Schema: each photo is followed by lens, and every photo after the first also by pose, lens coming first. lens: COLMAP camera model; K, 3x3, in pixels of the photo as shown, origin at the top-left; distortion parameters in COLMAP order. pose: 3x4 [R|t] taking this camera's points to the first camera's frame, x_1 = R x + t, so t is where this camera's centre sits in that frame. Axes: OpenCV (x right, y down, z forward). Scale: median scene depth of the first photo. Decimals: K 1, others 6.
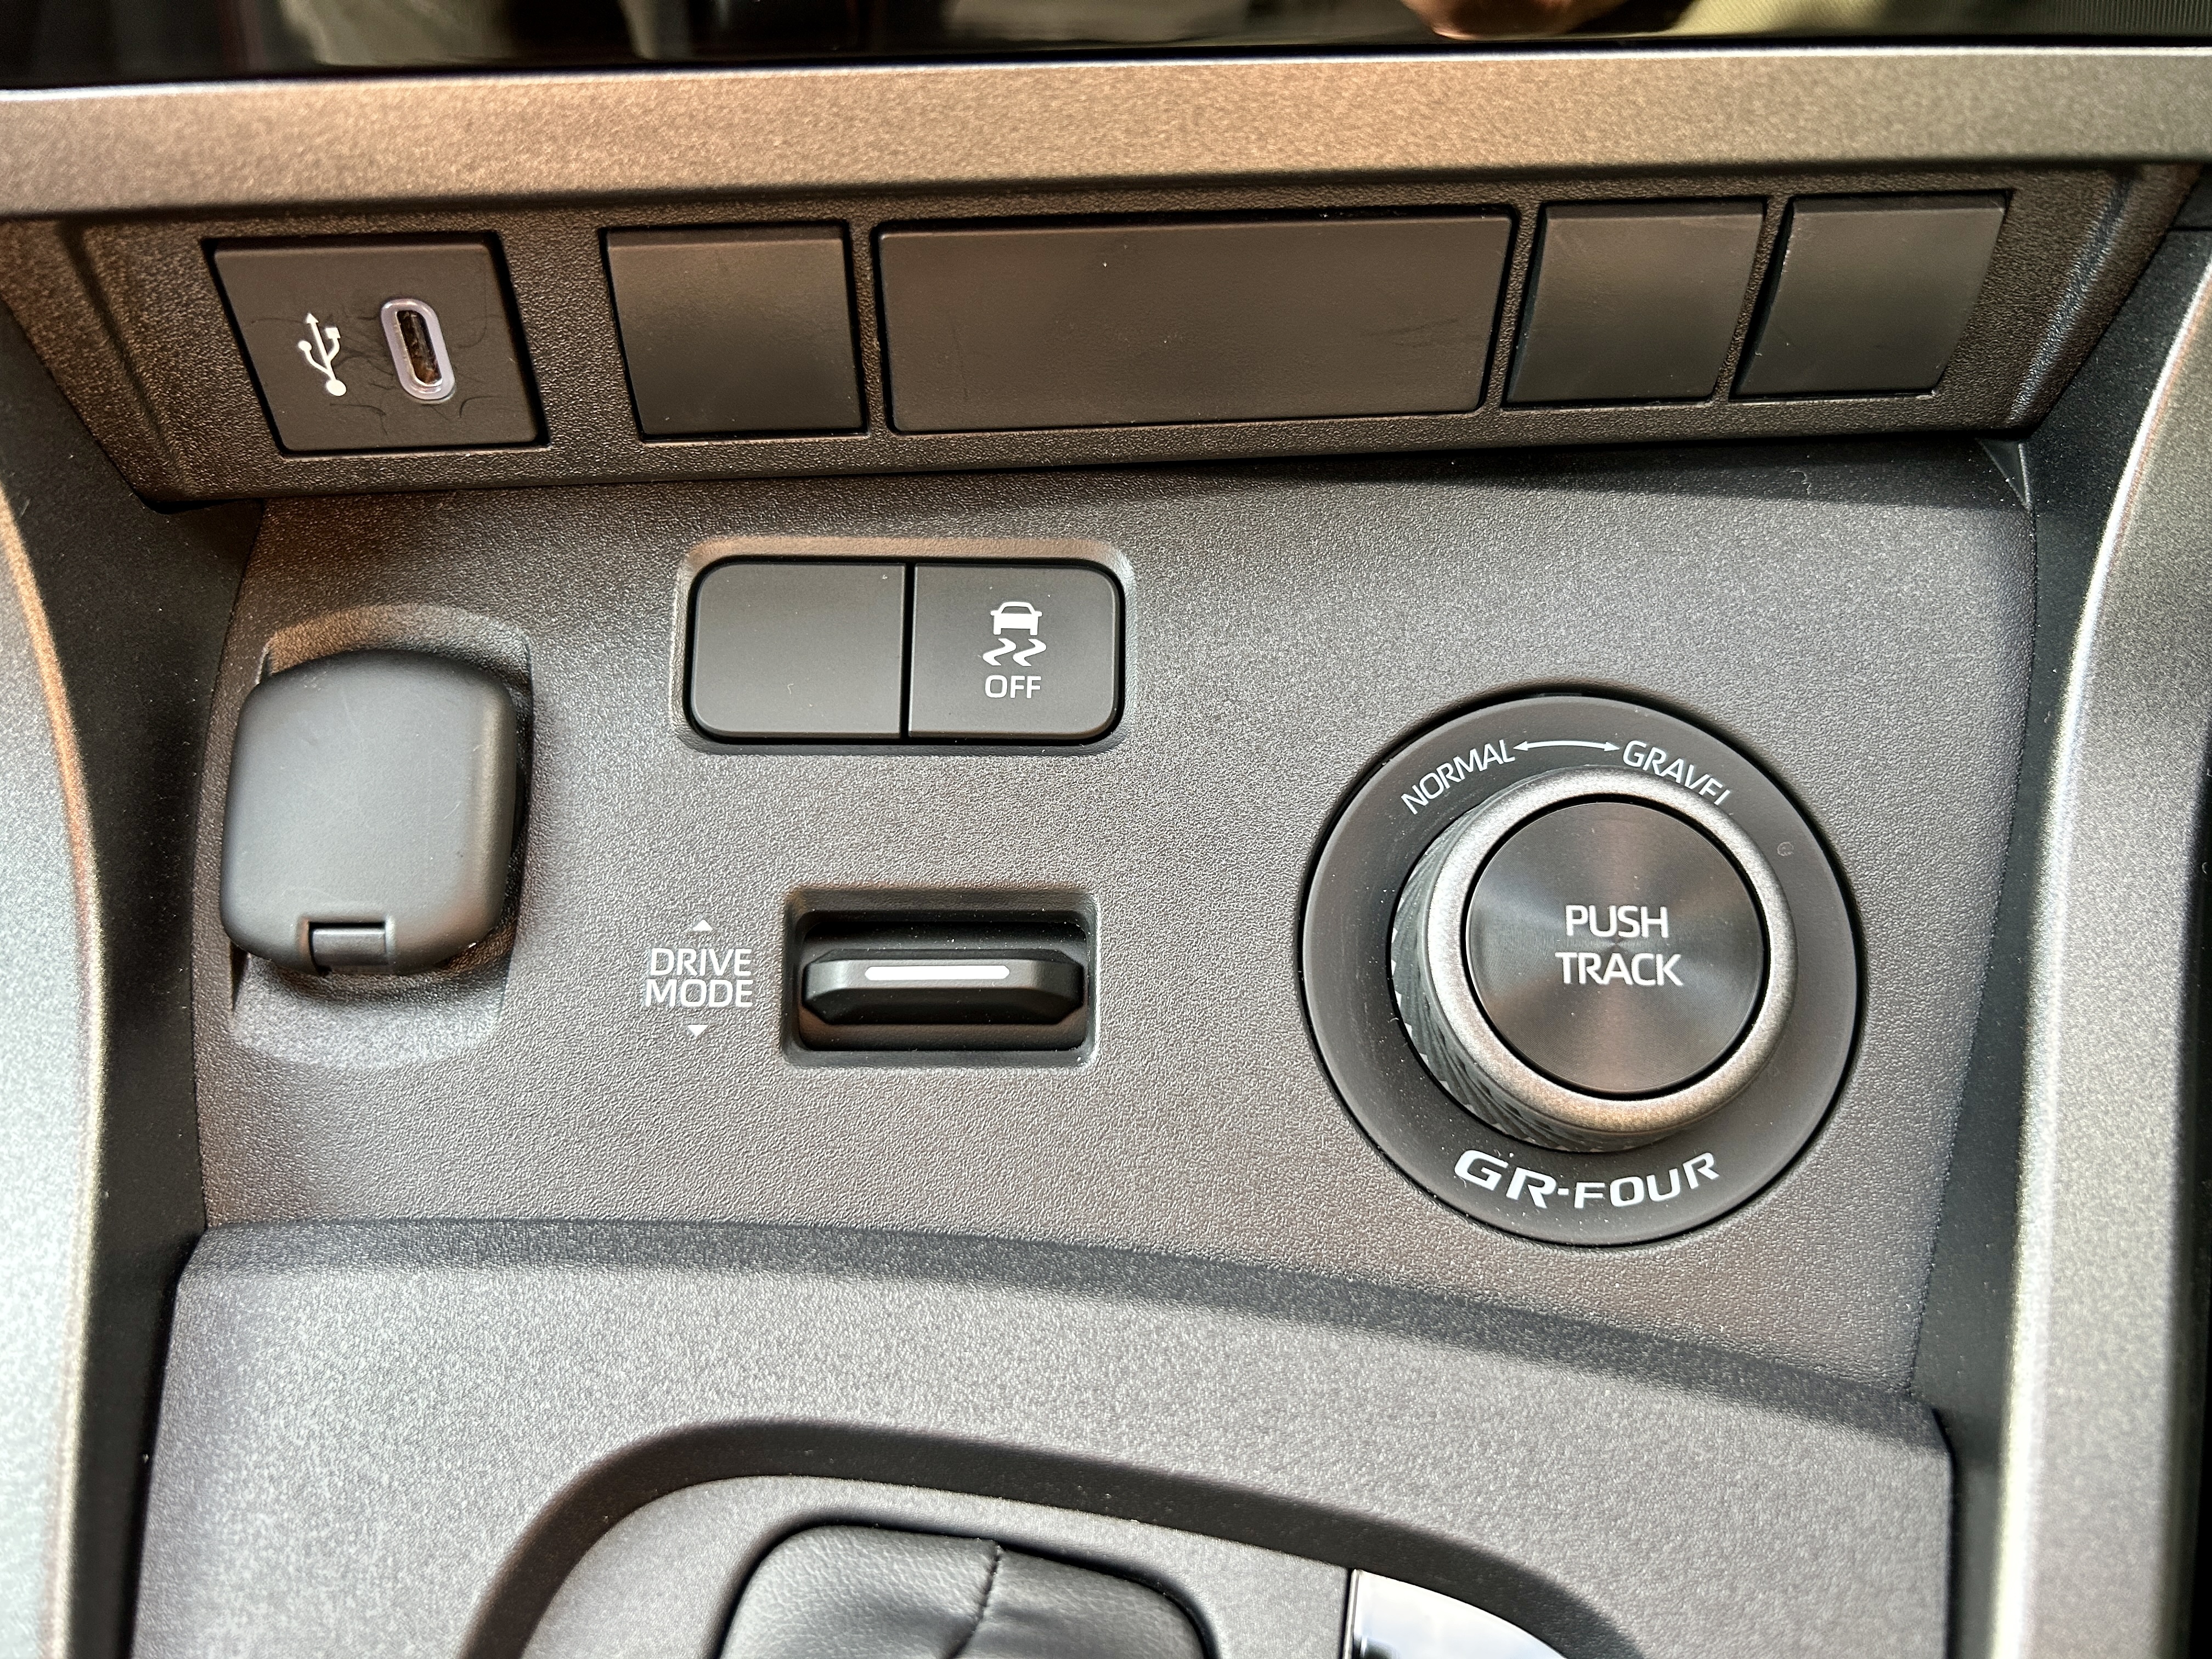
lens RADIAL K [[1692.3, 0, 1110.1], [0, 1692.3, 828.0], [0, 0, 1]] dist [0.024373, -0.013639]
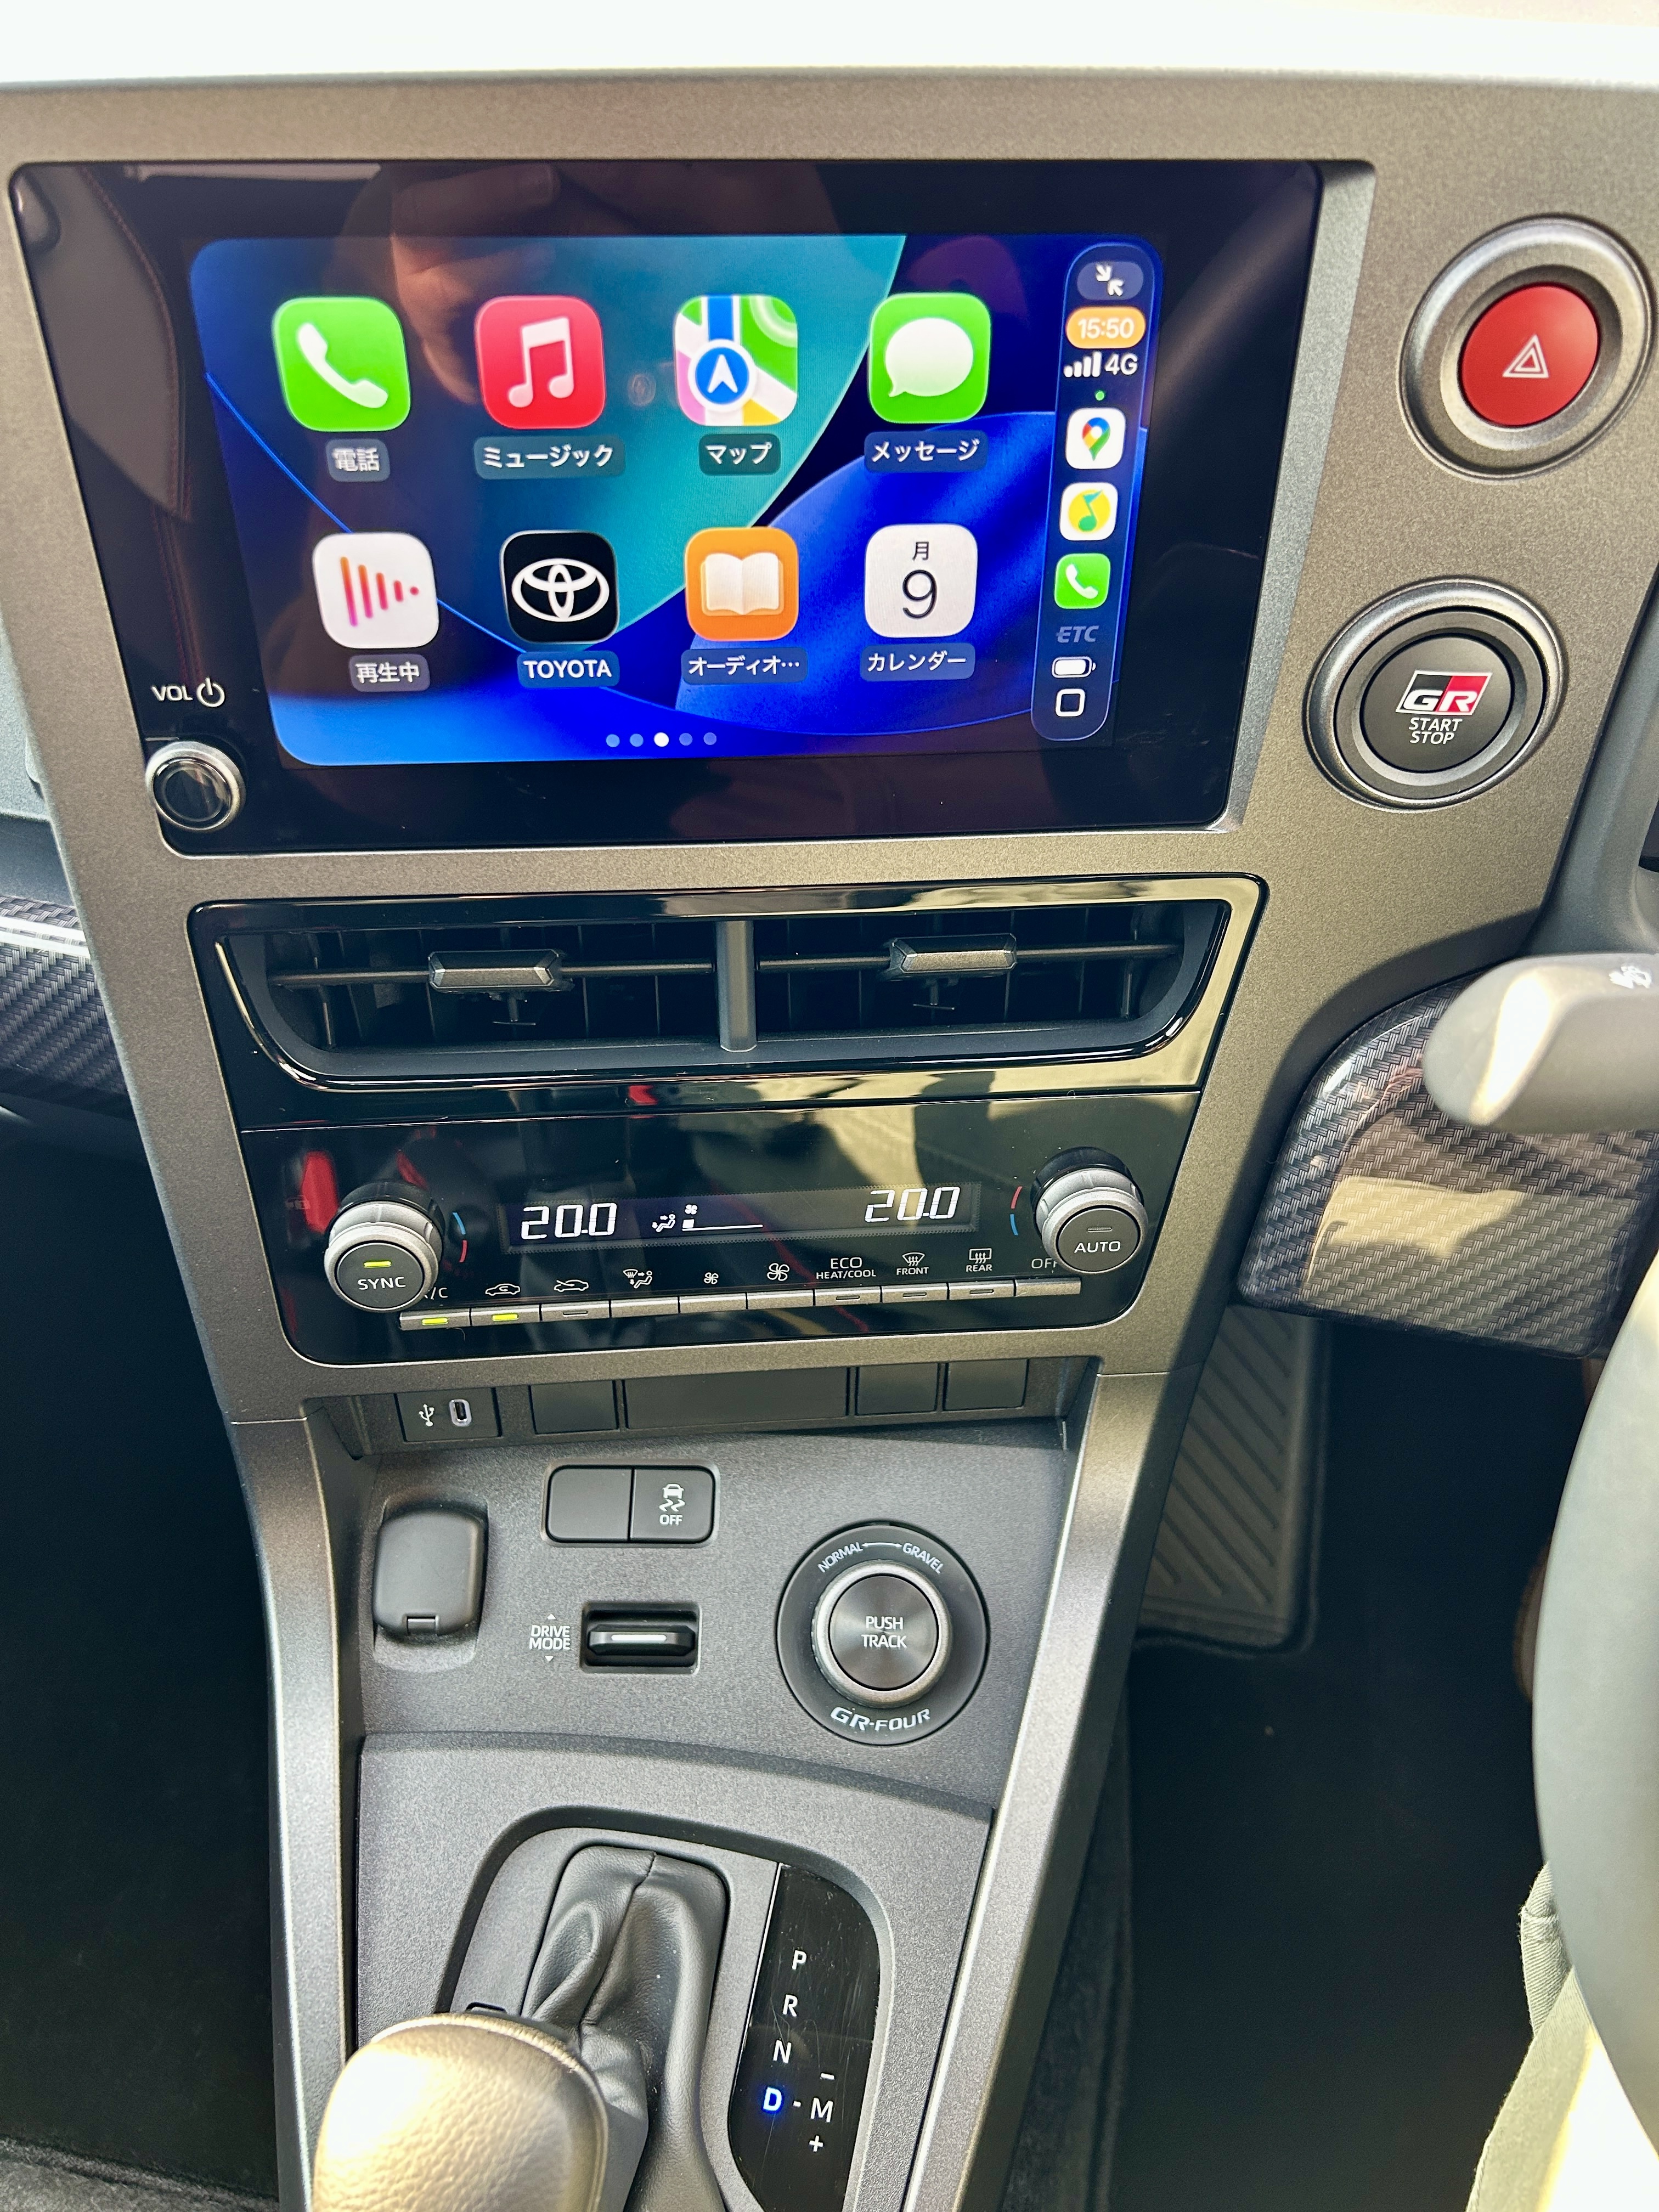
lens RADIAL K [[1692.3, 0, 825.1], [0, 1692.3, 1101.3], [0, 0, 1]] dist [0.024373, -0.013639]
pose [[0.999872, 0.003403, -0.015602, 0.230386], [-0.005209, 0.993092, -0.117223, -0.441494], [0.015096, 0.117290, 0.992983, -1.753391]]
